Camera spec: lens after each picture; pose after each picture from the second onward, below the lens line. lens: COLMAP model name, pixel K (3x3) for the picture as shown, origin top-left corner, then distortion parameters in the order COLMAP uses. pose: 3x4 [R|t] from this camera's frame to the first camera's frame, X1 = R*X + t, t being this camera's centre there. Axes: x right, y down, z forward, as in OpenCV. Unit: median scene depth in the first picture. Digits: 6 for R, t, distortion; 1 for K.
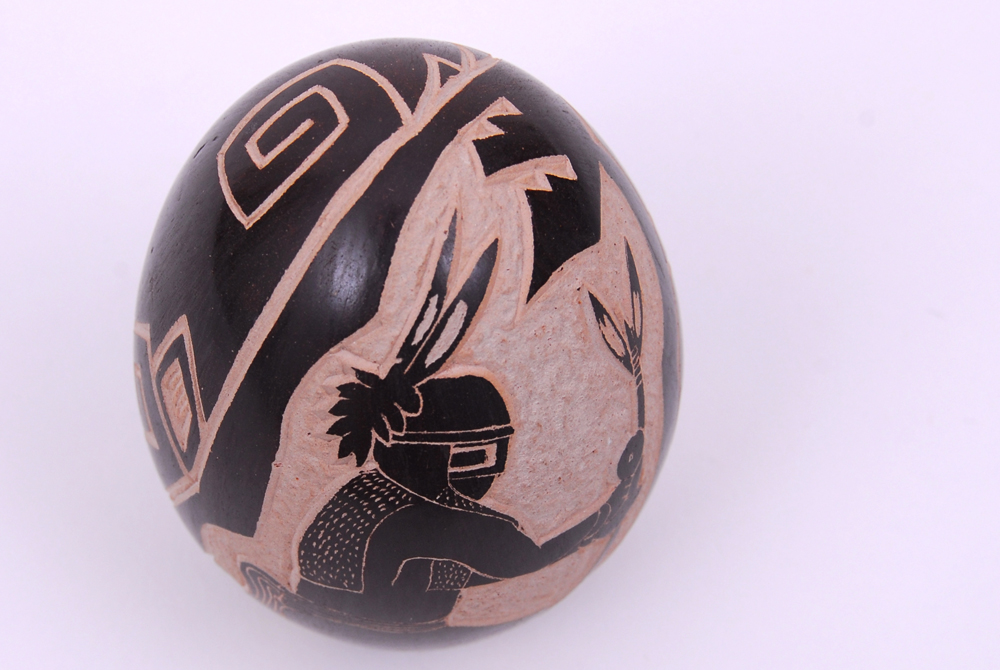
lens RADIAL K [[2681.6, 0, 500.0], [0, 2681.6, 335.0], [0, 0, 1]] dist [-0.032266, 0.176524]
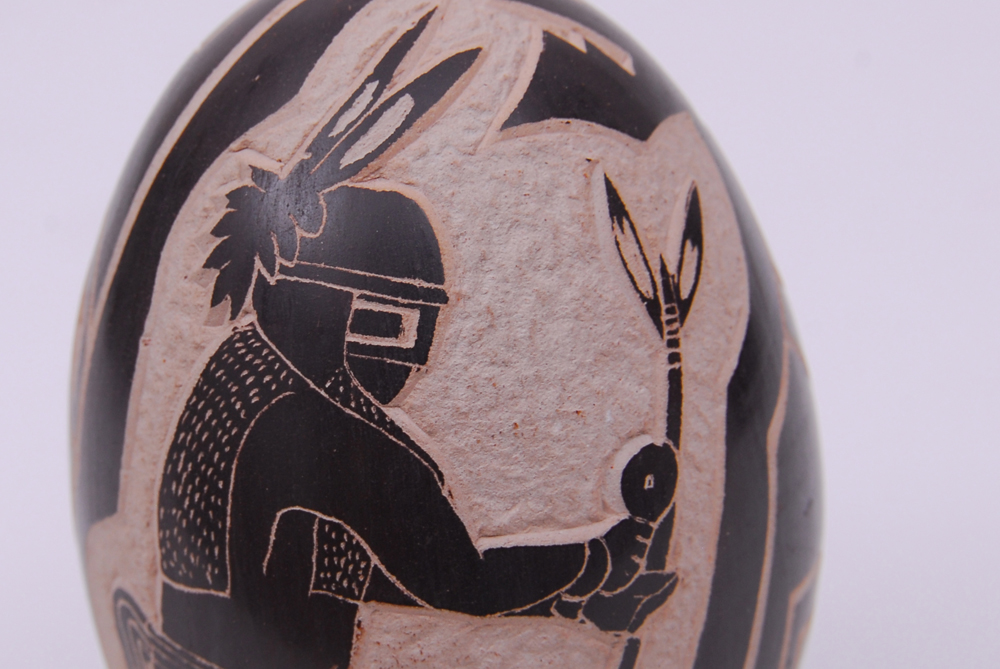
lens RADIAL K [[2681.6, 0, 500.0], [0, 2681.6, 334.5], [0, 0, 1]] dist [-0.032266, 0.176524]
pose [[0.928890, 0.065645, -0.364491, 0.274638], [-0.275684, 0.779743, -0.562138, 0.434146], [0.247308, 0.622649, 0.742393, 0.484674]]
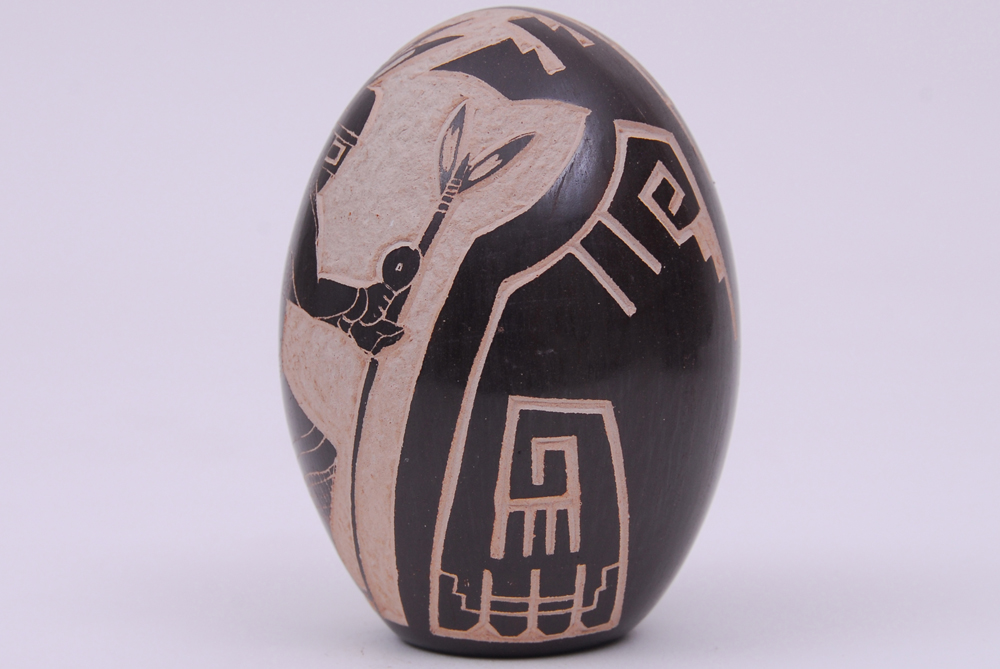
lens RADIAL K [[2681.6, 0, 500.0], [0, 2681.6, 334.5], [0, 0, 1]] dist [-0.032266, 0.176524]
pose [[0.139418, 0.065241, -0.988082, 1.282009], [-0.876649, 0.472152, -0.092520, 0.136429], [0.460489, 0.879100, 0.123020, 0.952037]]
